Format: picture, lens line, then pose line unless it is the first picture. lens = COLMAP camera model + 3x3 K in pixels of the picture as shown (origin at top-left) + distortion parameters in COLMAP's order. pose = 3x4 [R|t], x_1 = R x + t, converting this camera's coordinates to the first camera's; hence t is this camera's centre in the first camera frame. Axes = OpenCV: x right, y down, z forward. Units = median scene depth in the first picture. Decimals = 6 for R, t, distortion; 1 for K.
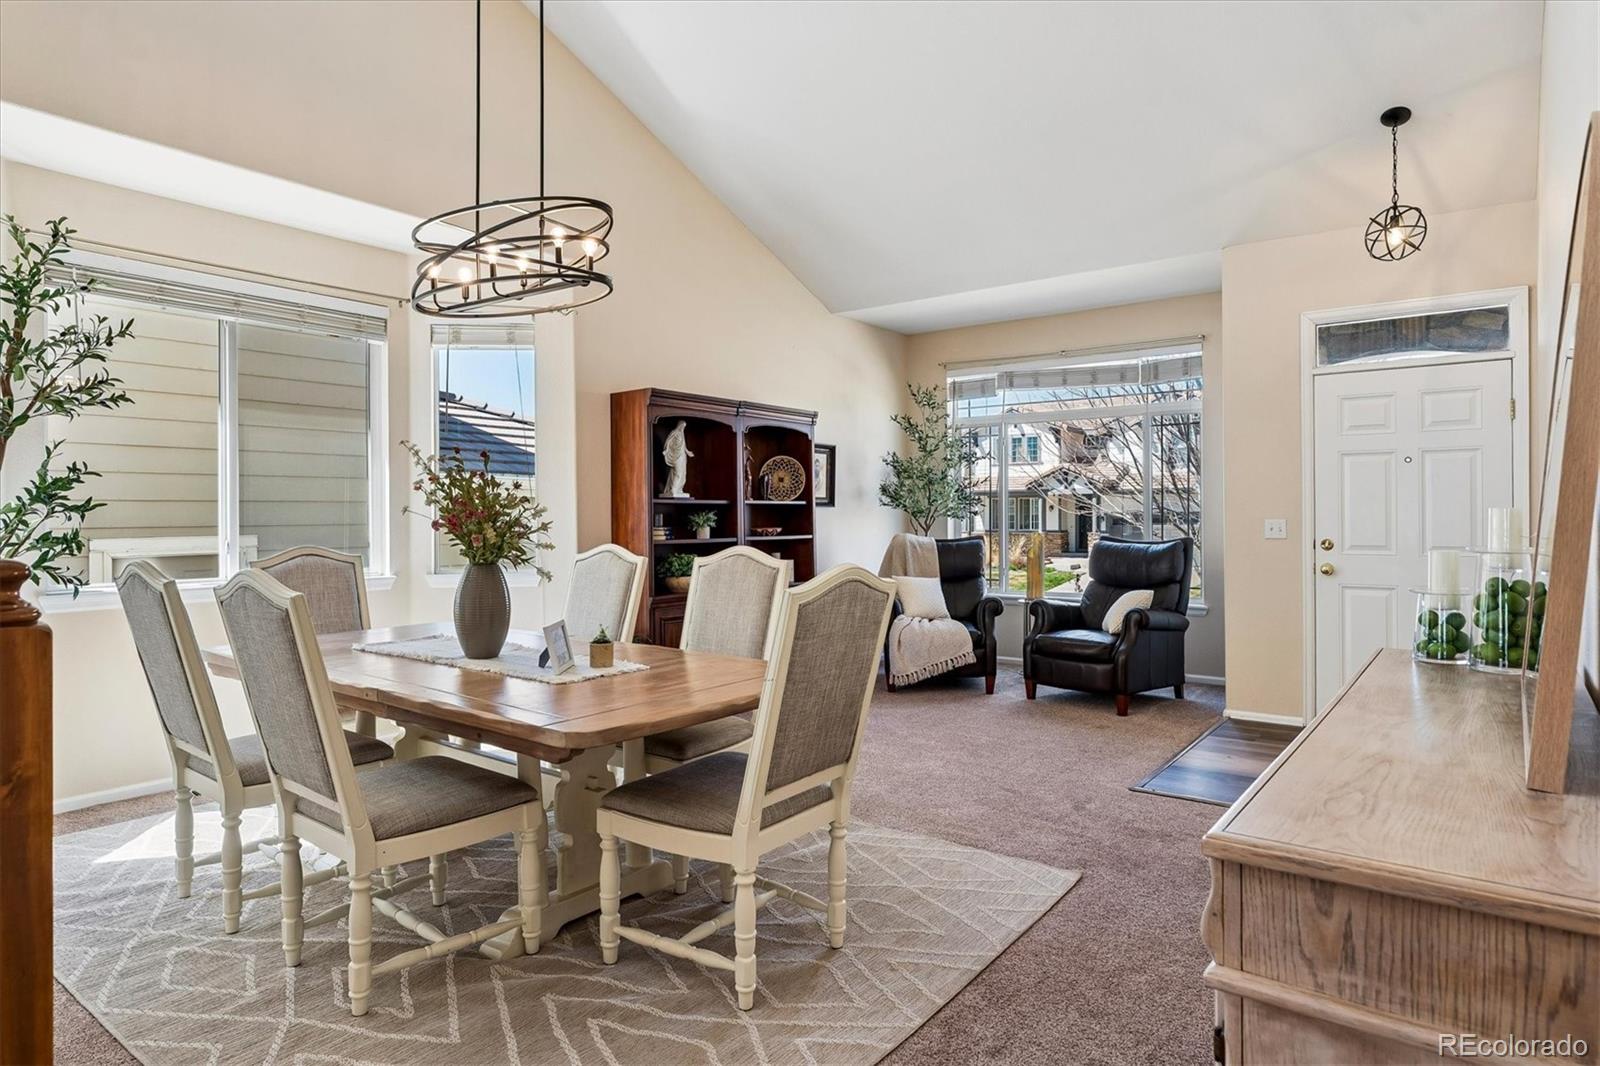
lens RADIAL K [[920.2, 0, 809.3], [0, 920.2, 520.7], [0, 0, 1]] dist [-0.002155, -0.000324]
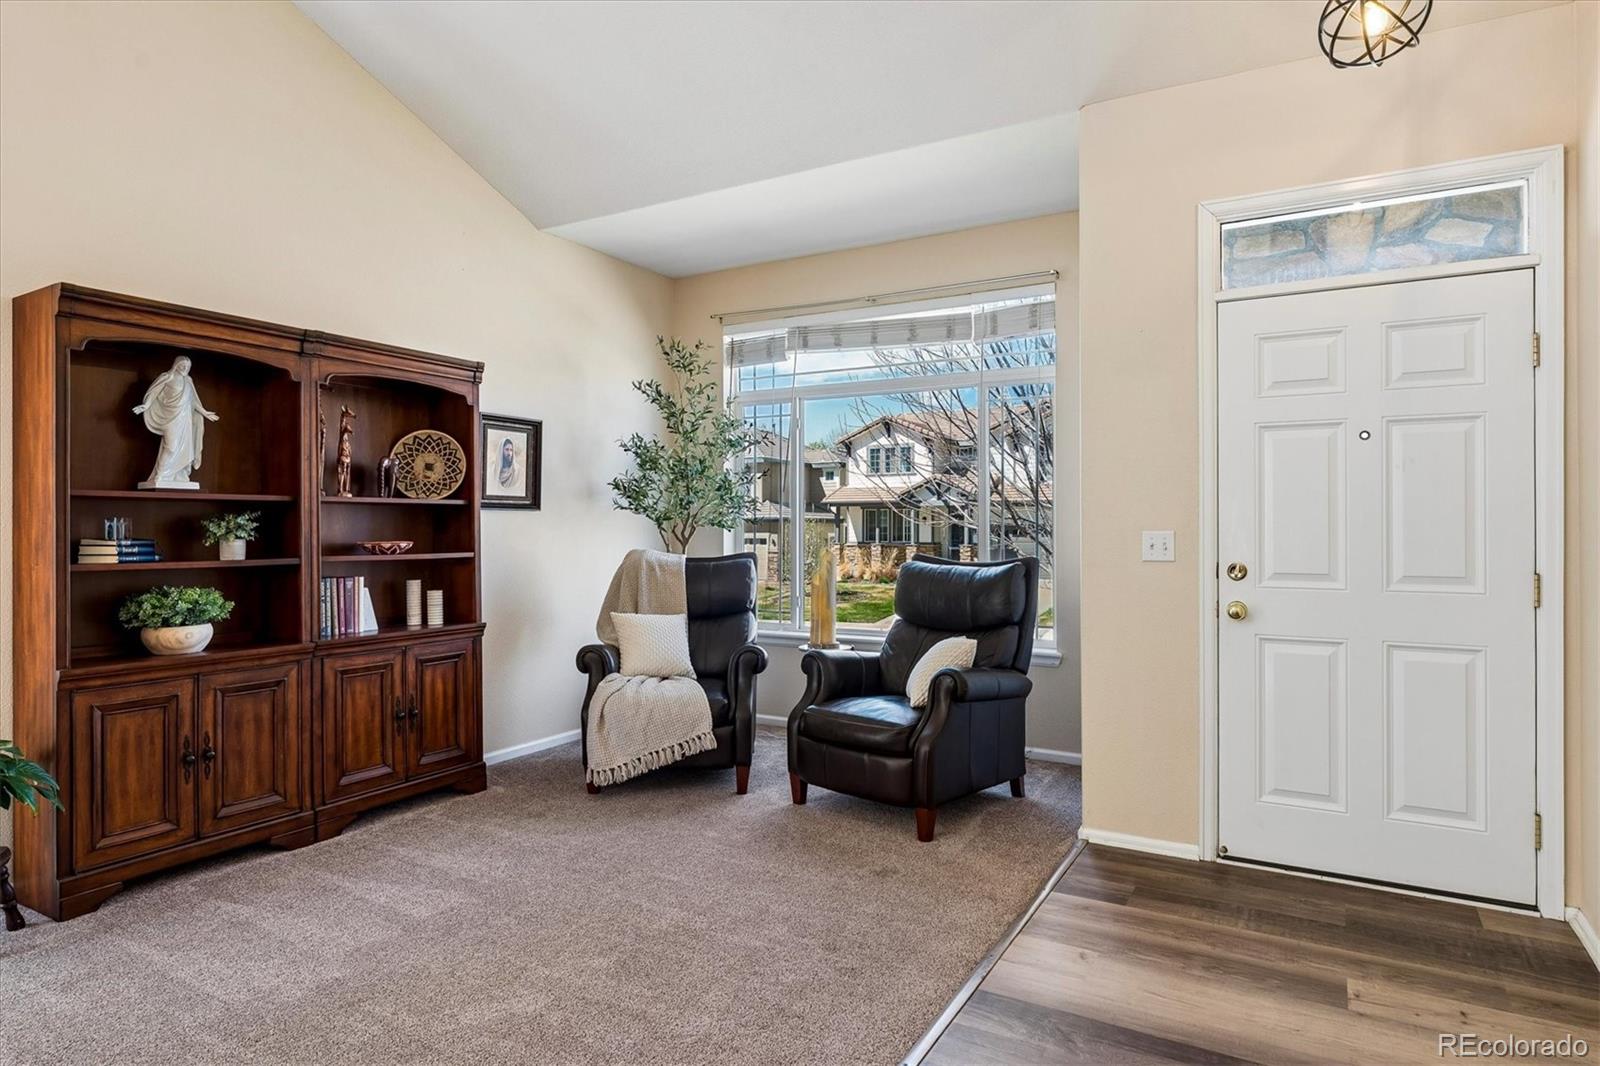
lens RADIAL K [[920.2, 0, 793.4], [0, 920.2, 528.5], [0, 0, 1]] dist [-0.002155, -0.000324]
pose [[0.994219, 0.004563, 0.107270, 0.196480], [-0.004168, 0.999984, -0.003909, 0.000398], [-0.107286, 0.003439, 0.994222, 0.412496]]
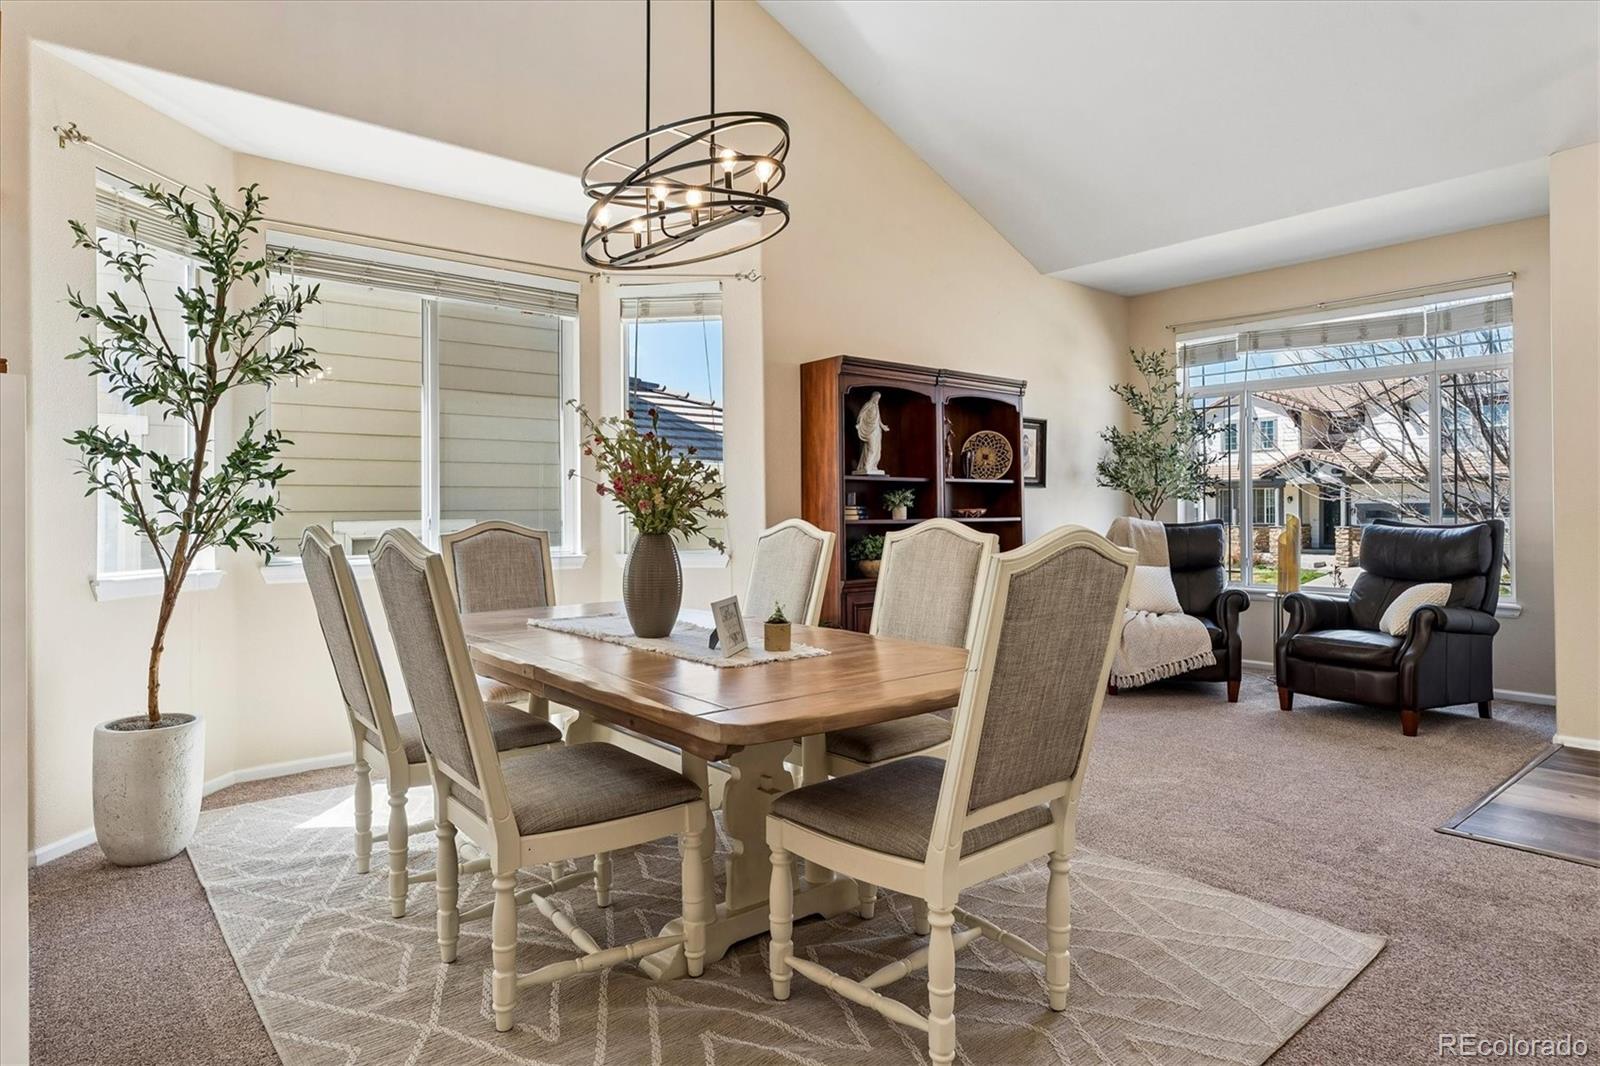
lens RADIAL K [[920.2, 0, 800.5], [0, 920.2, 516.2], [0, 0, 1]] dist [-0.002155, -0.000324]
pose [[0.974051, -0.000521, -0.226327, -0.003511], [0.000570, 1.000000, 0.000152, 0.017544], [0.226326, -0.000277, 0.974051, 0.086515]]
